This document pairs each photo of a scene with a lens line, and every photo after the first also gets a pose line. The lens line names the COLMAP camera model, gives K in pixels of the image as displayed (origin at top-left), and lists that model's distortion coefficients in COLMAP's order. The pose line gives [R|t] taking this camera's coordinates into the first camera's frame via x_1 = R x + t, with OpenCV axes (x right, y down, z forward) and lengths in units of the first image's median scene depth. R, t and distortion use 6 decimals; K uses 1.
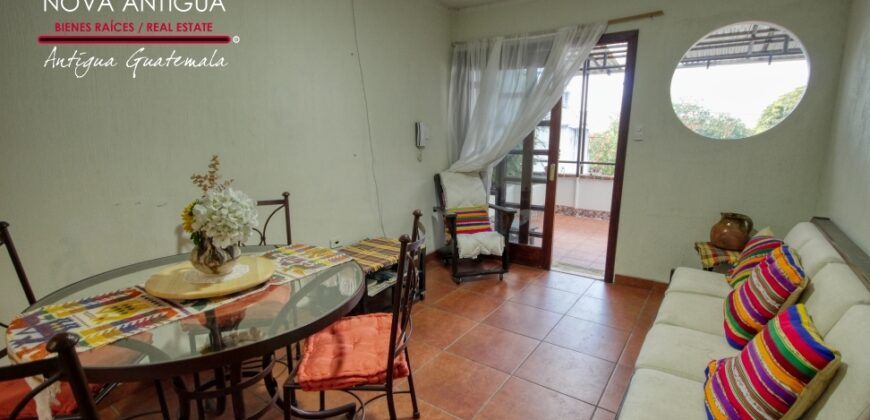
lens RADIAL K [[402.0, 0, 432.7], [0, 402.0, 211.6], [0, 0, 1]] dist [0.010444, -0.009596]
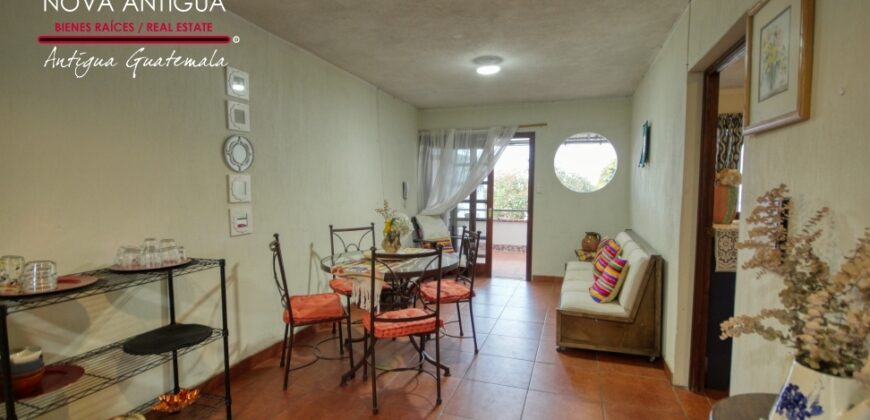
lens RADIAL K [[402.0, 0, 436.8], [0, 402.0, 211.4], [0, 0, 1]] dist [0.010444, -0.009596]
pose [[0.959620, -0.017831, 0.280734, -0.388551], [0.055909, 0.990169, -0.128220, 0.094662], [-0.275688, 0.138738, 0.951182, -0.493498]]
